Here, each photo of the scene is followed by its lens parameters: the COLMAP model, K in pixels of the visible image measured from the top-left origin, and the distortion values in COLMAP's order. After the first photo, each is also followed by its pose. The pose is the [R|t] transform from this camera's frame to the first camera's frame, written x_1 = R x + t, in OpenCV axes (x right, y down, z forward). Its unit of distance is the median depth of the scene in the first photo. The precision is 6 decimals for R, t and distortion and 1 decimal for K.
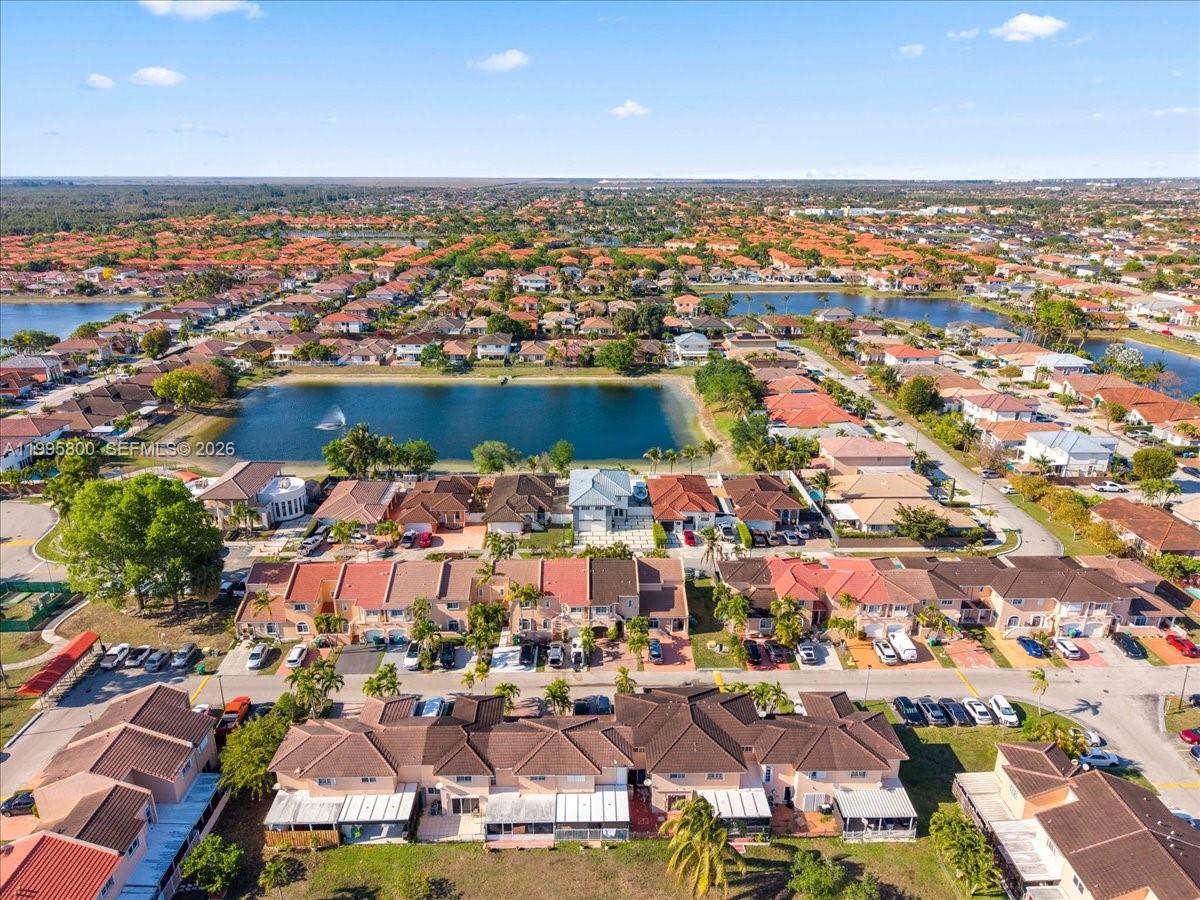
lens RADIAL K [[807.1, 0, 601.0], [0, 807.1, 451.9], [0, 0, 1]] dist [0.016135, -0.016566]
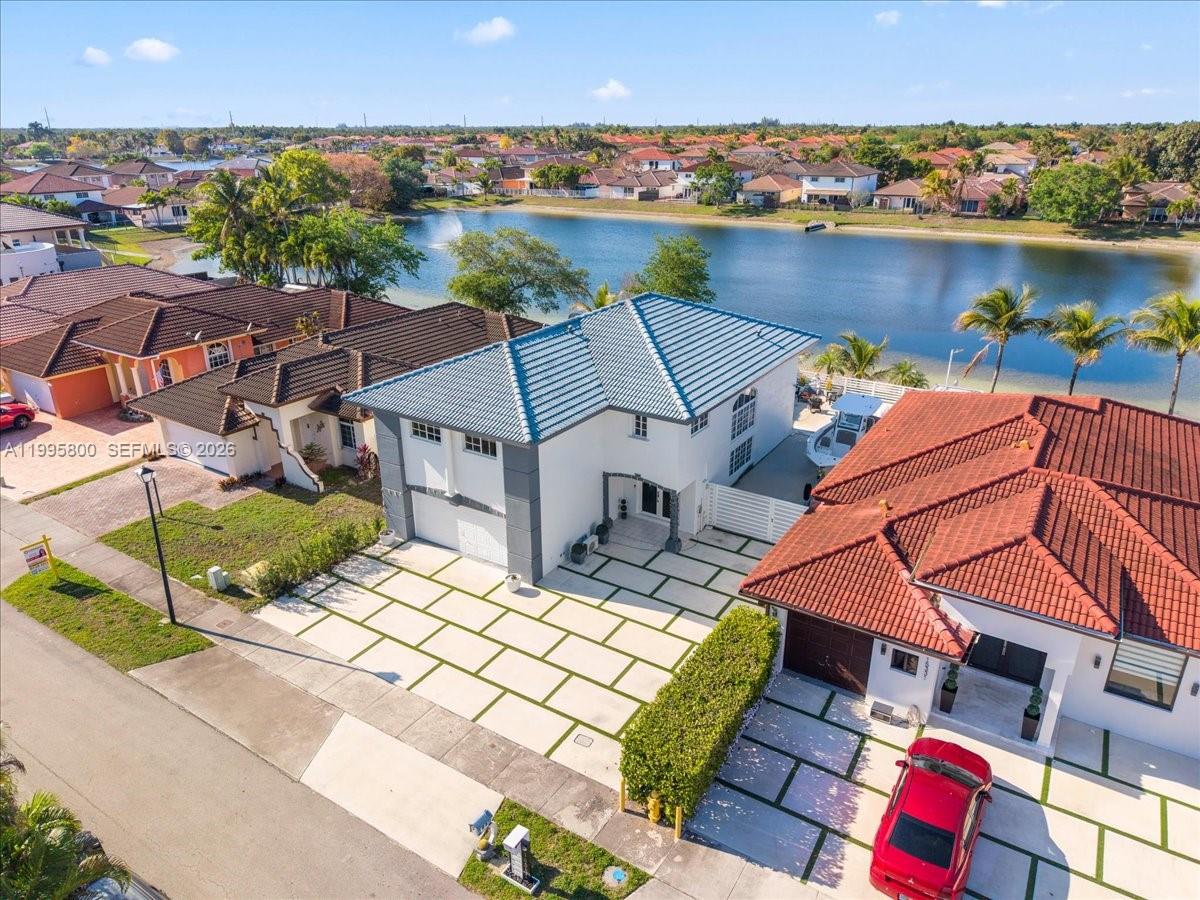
lens RADIAL K [[807.1, 0, 595.3], [0, 807.1, 445.0], [0, 0, 1]] dist [0.016135, -0.016566]
pose [[0.827643, 0.199016, -0.524786, 0.116095], [-0.175108, 0.979911, 0.095451, 0.046030], [0.533240, 0.012895, 0.845866, 0.833091]]
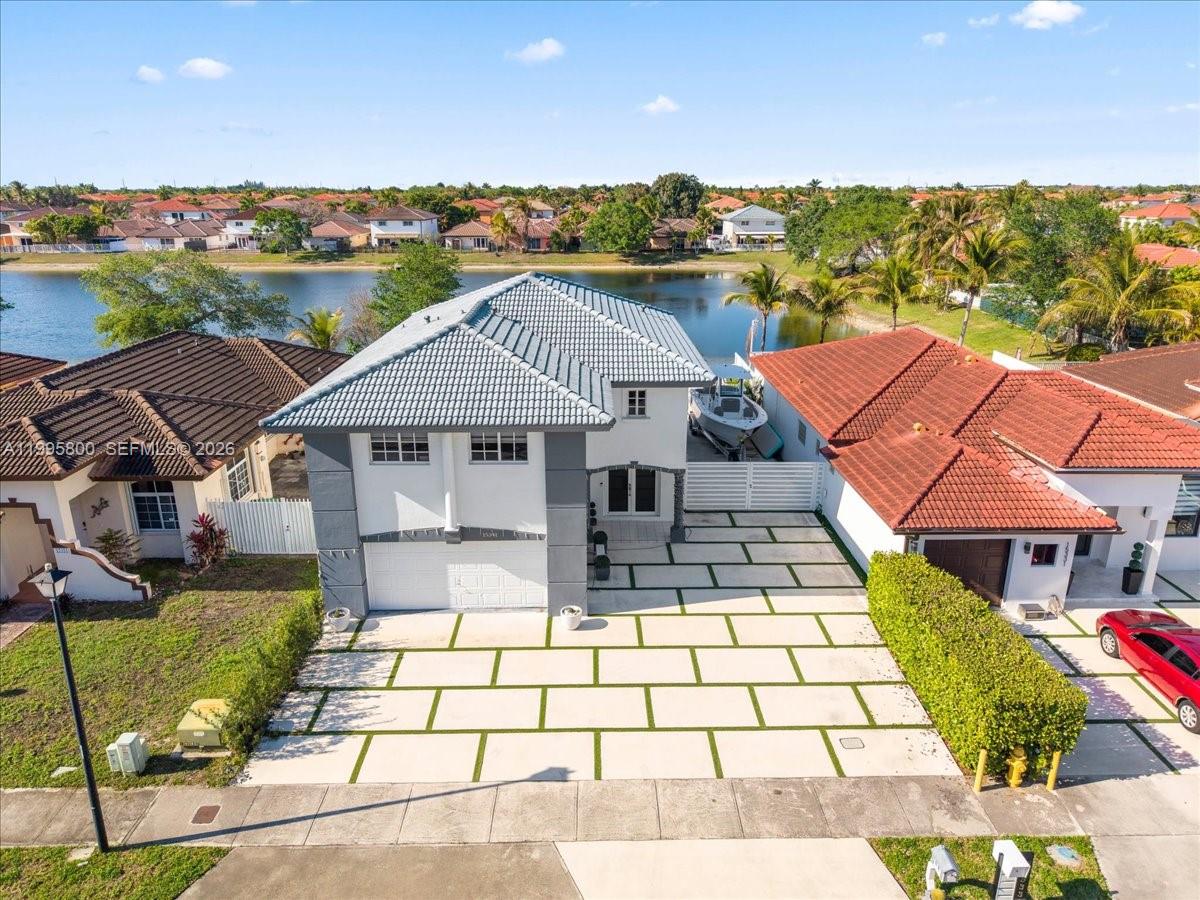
lens RADIAL K [[807.1, 0, 599.4], [0, 807.1, 452.0], [0, 0, 1]] dist [0.016135, -0.016566]
pose [[0.999970, -0.003177, -0.006993, 0.016246], [0.003056, 0.999847, -0.017216, 0.070940], [0.007047, 0.017194, 0.999827, 0.836647]]
